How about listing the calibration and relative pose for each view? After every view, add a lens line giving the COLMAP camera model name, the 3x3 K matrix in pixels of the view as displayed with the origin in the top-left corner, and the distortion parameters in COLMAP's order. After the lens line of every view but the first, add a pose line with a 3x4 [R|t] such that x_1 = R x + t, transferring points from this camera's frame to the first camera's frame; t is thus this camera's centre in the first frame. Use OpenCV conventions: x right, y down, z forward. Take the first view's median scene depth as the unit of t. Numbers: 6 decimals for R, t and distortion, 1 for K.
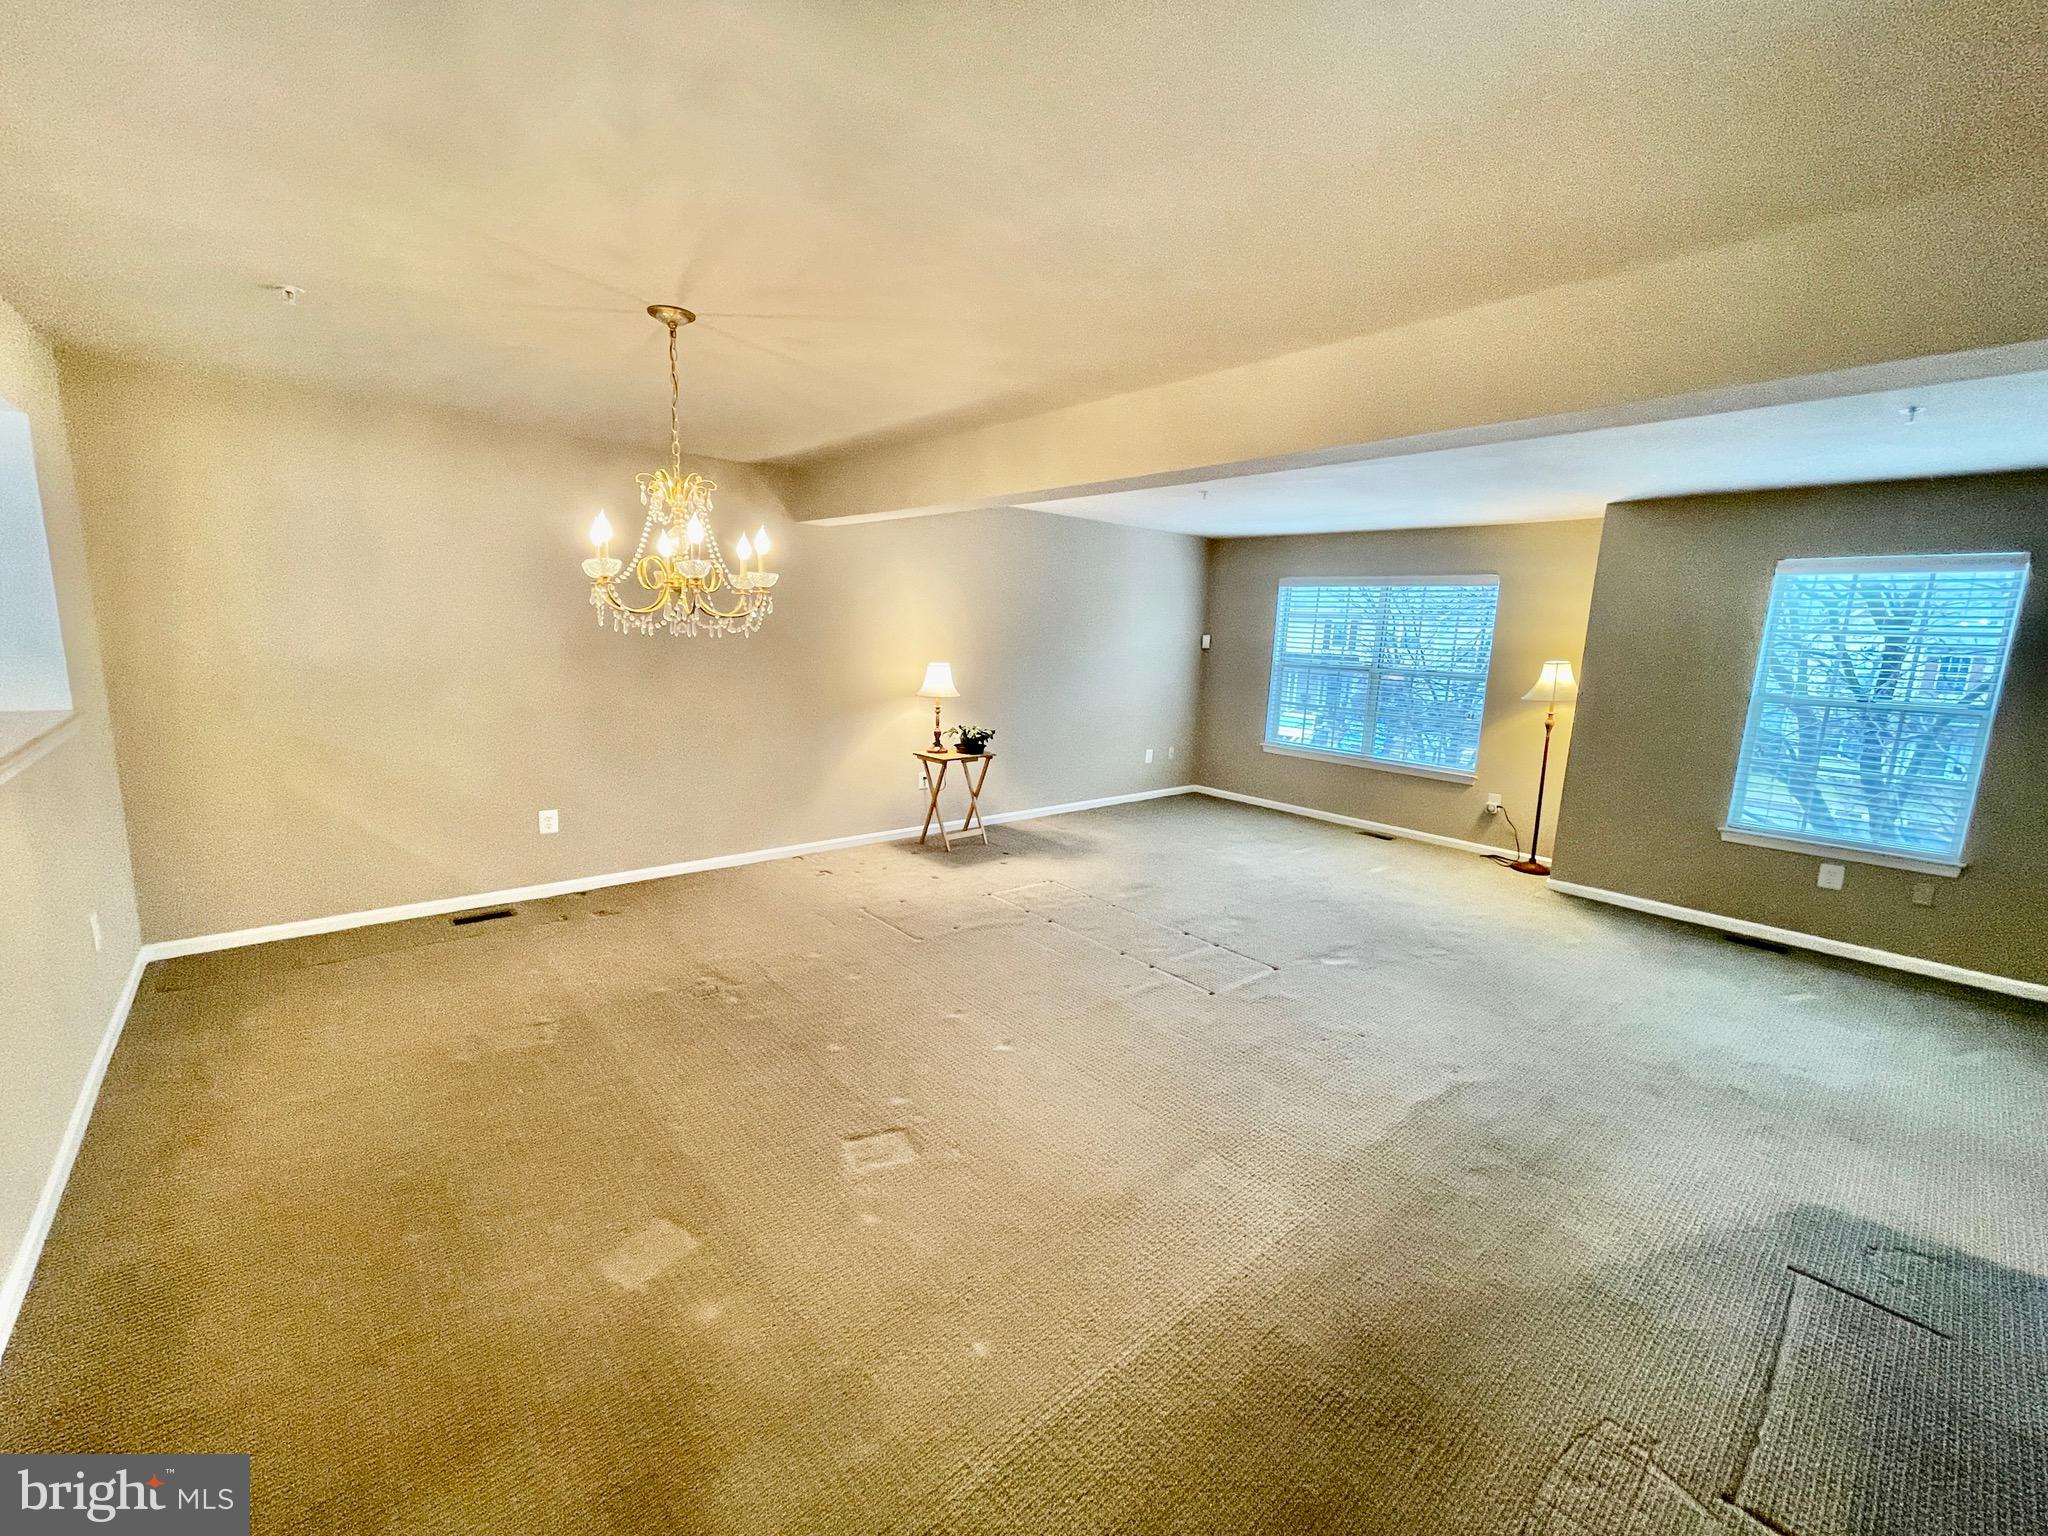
lens RADIAL K [[829.3, 0, 1025.2], [0, 829.3, 773.2], [0, 0, 1]] dist [0.002509, -0.000175]
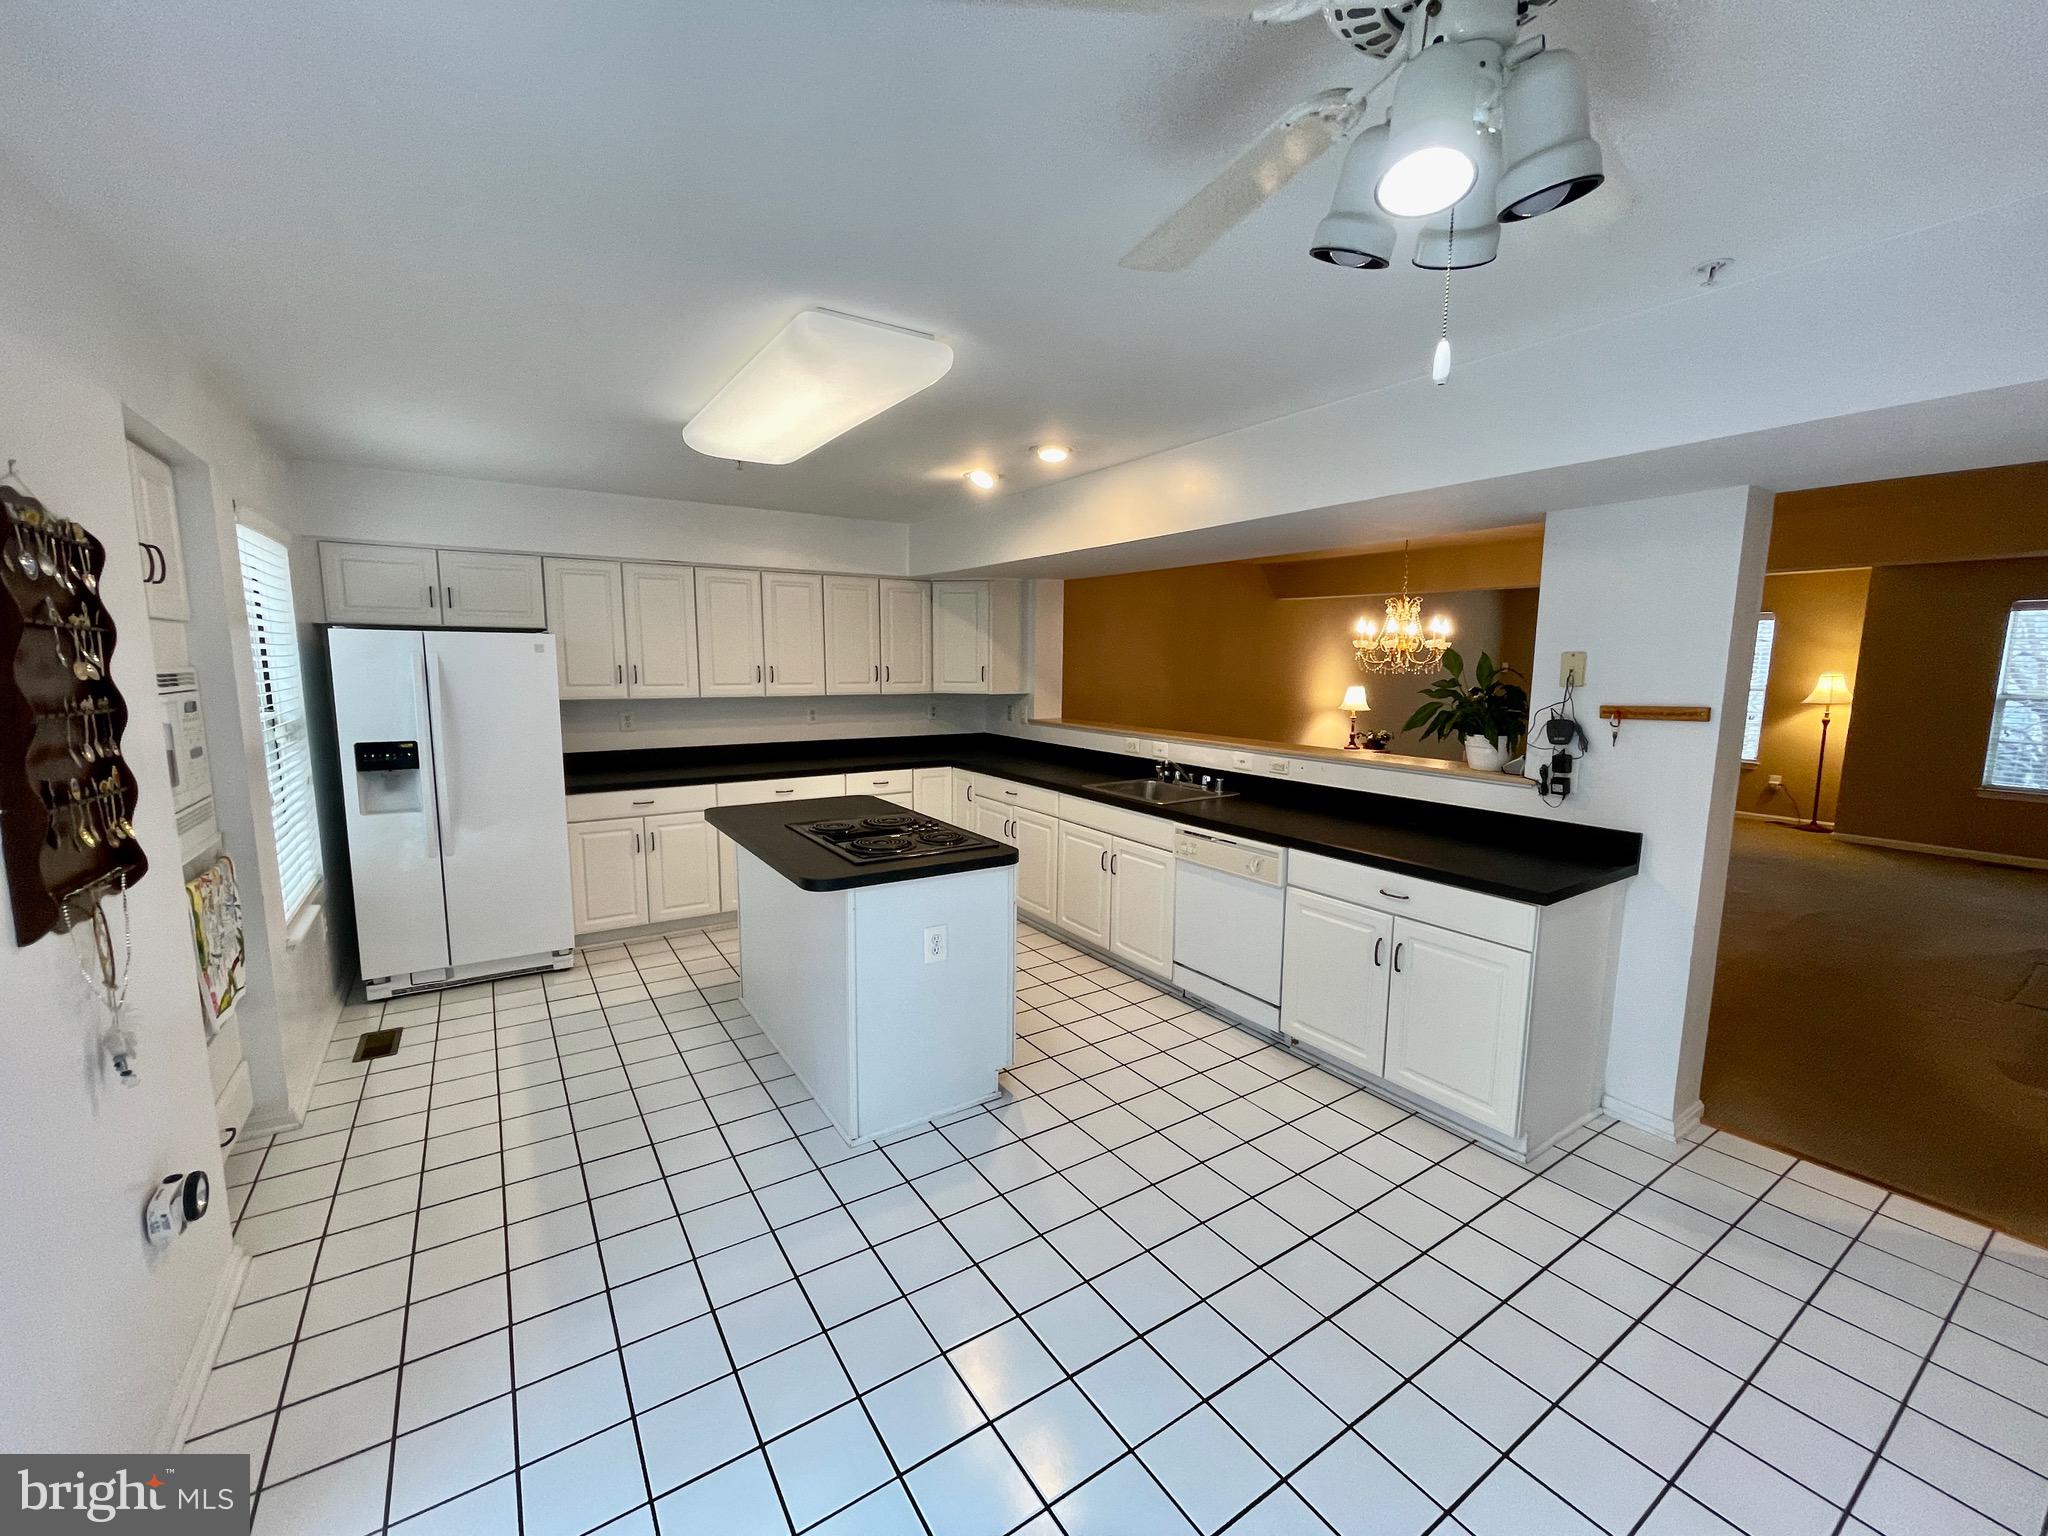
lens RADIAL K [[829.3, 0, 1025.2], [0, 829.3, 773.2], [0, 0, 1]] dist [0.002509, -0.000175]
pose [[0.990115, -0.010925, -0.139831, -0.511888], [0.005916, 0.999328, -0.036186, 0.071889], [0.140132, 0.035001, 0.989514, -0.568491]]
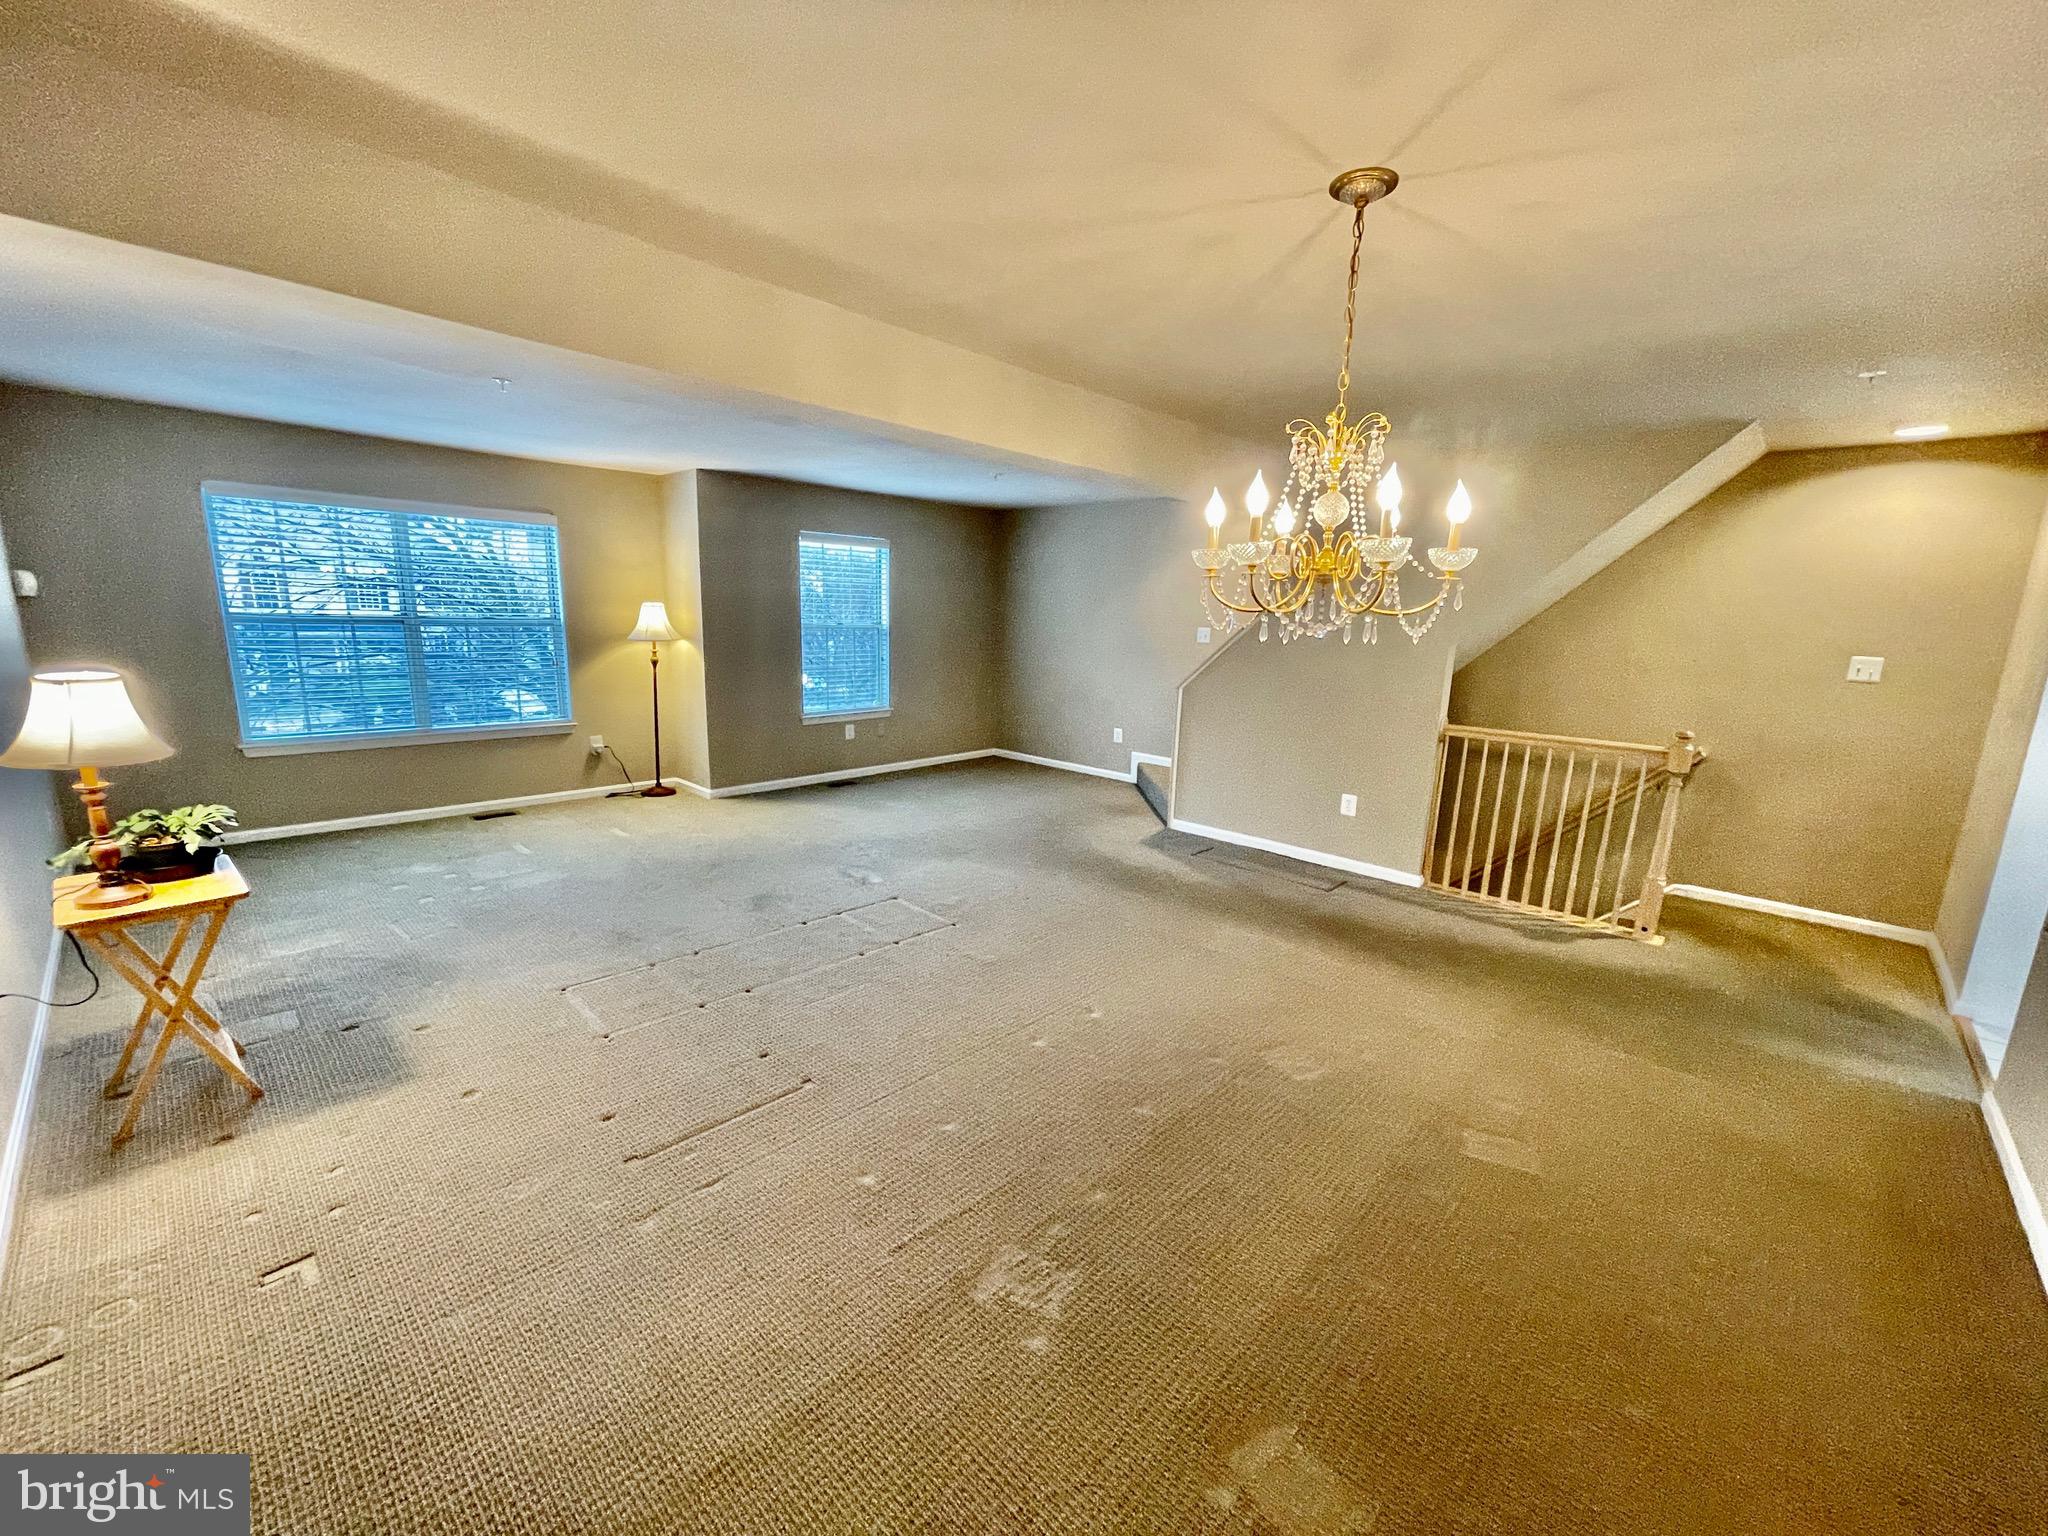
lens RADIAL K [[814.1, 0, 1012.4], [0, 814.1, 767.3], [0, 0, 1]] dist [-0.000918, -0.000100]
pose [[-0.083521, -0.233099, 0.968860, -0.530697], [0.136195, 0.960463, 0.242819, -0.129205], [-0.987155, 0.152234, -0.048472, 0.629938]]
